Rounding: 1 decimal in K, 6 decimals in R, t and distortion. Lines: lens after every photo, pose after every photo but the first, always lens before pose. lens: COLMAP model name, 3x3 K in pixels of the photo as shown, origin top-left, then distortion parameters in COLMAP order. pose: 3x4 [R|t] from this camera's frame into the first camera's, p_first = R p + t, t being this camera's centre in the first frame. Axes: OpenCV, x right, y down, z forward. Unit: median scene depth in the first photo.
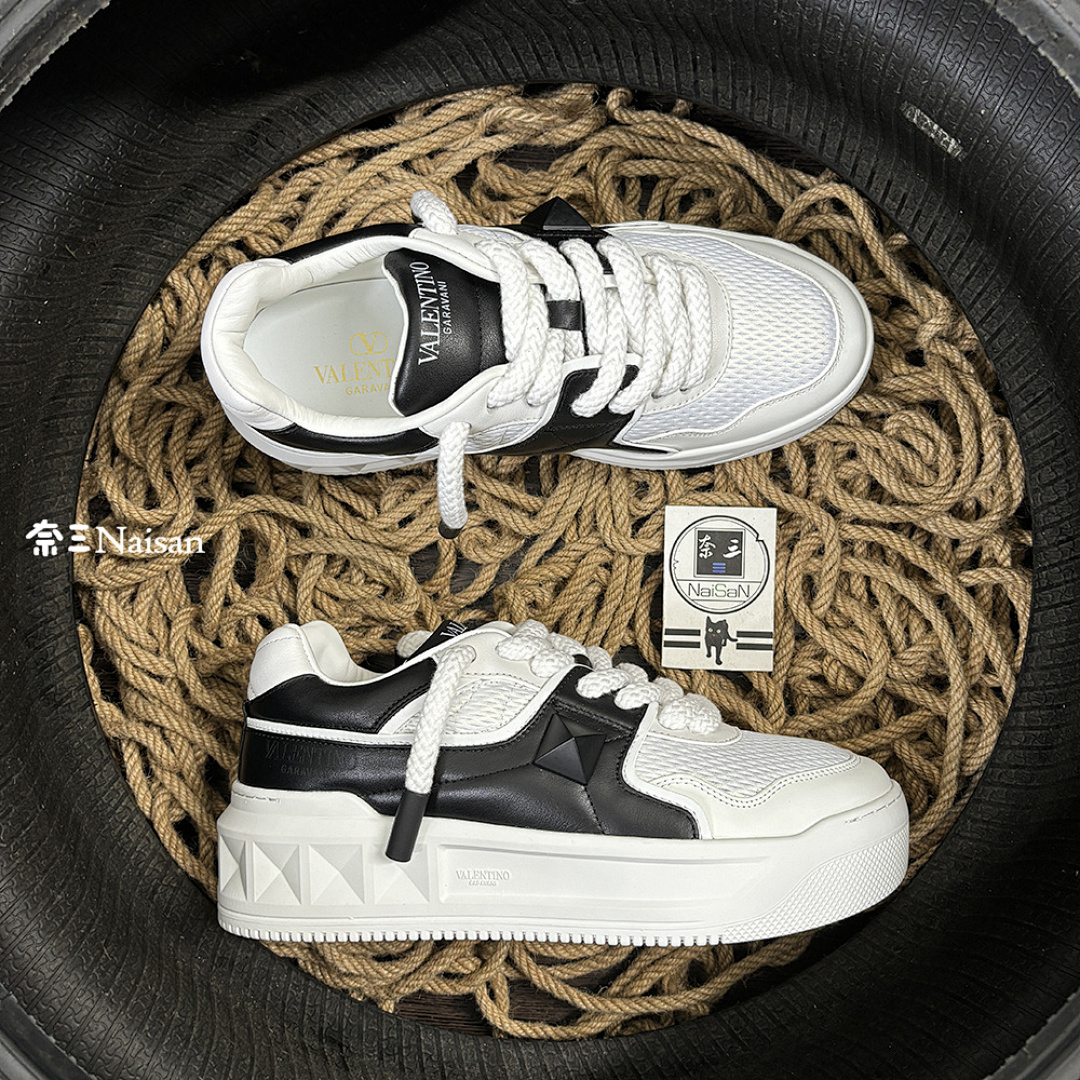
lens RADIAL K [[1059.6, 0, 552.9], [0, 1059.6, 540.5], [0, 0, 1]] dist [-0.006548, -0.000302]
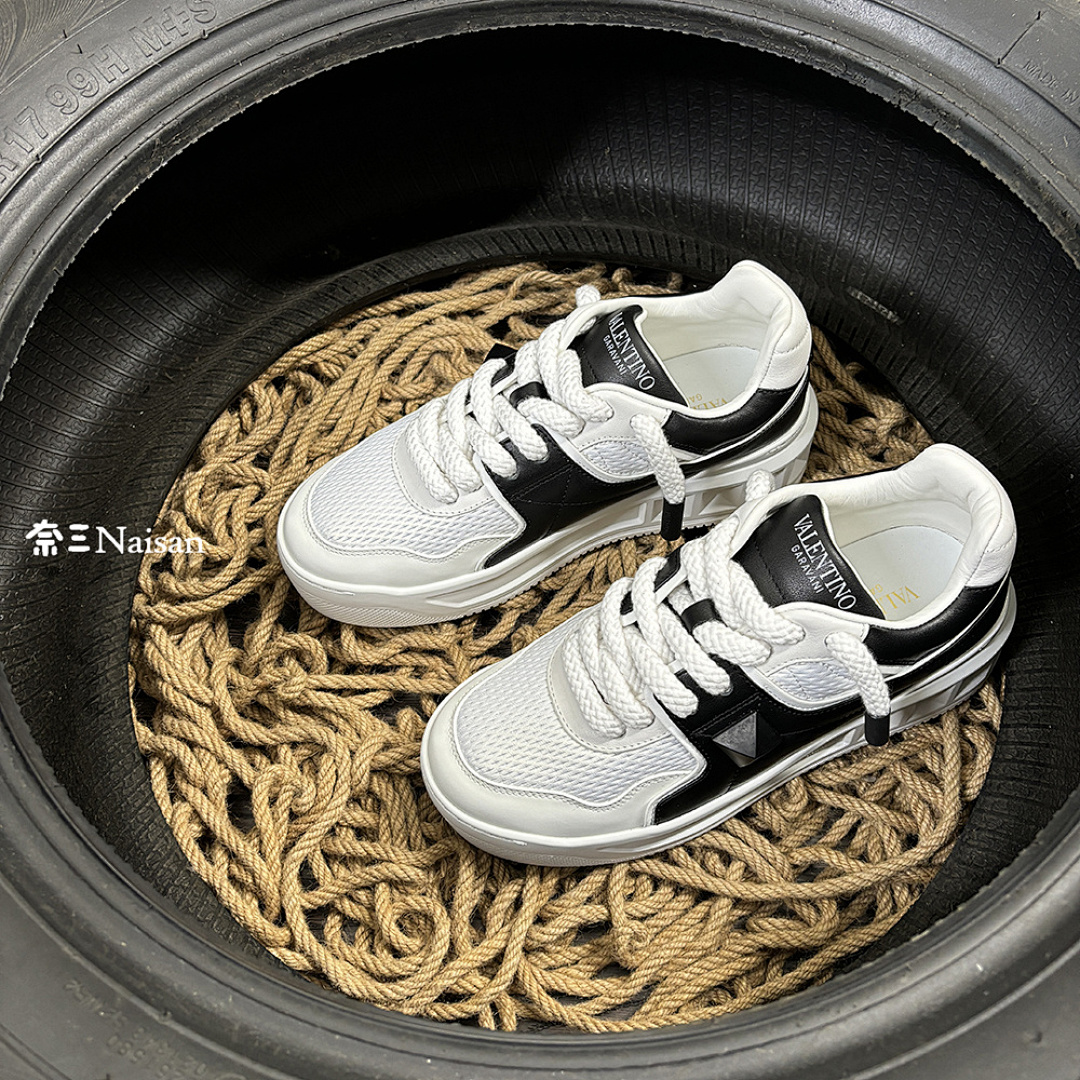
lens RADIAL K [[1049.5, 0, 537.5], [0, 1049.5, 559.8], [0, 0, 1]] dist [-0.015619, 0.021789]
pose [[0.999774, 0.020320, -0.006168, -0.025973], [-0.021133, 0.923497, -0.383022, 0.405794], [-0.002087, 0.383066, 0.923719, -0.029604]]
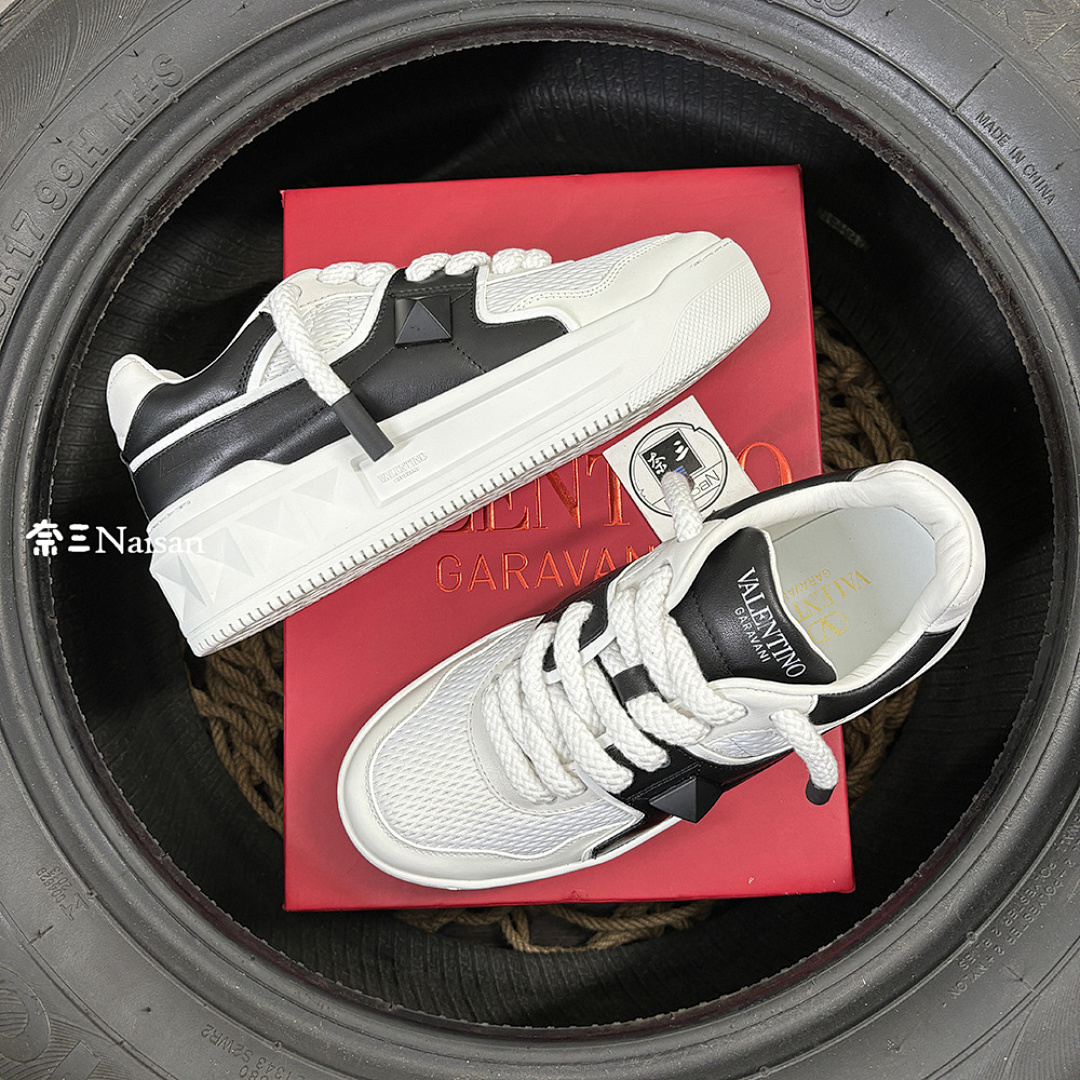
lens RADIAL K [[1056.5, 0, 539.3], [0, 1056.5, 533.6], [0, 0, 1]] dist [-0.117511, 0.199369]
pose [[0.999689, -0.024871, -0.001667, -0.016920], [0.024548, 0.993919, -0.107339, 0.116428], [0.004327, 0.107264, 0.994221, -0.238881]]
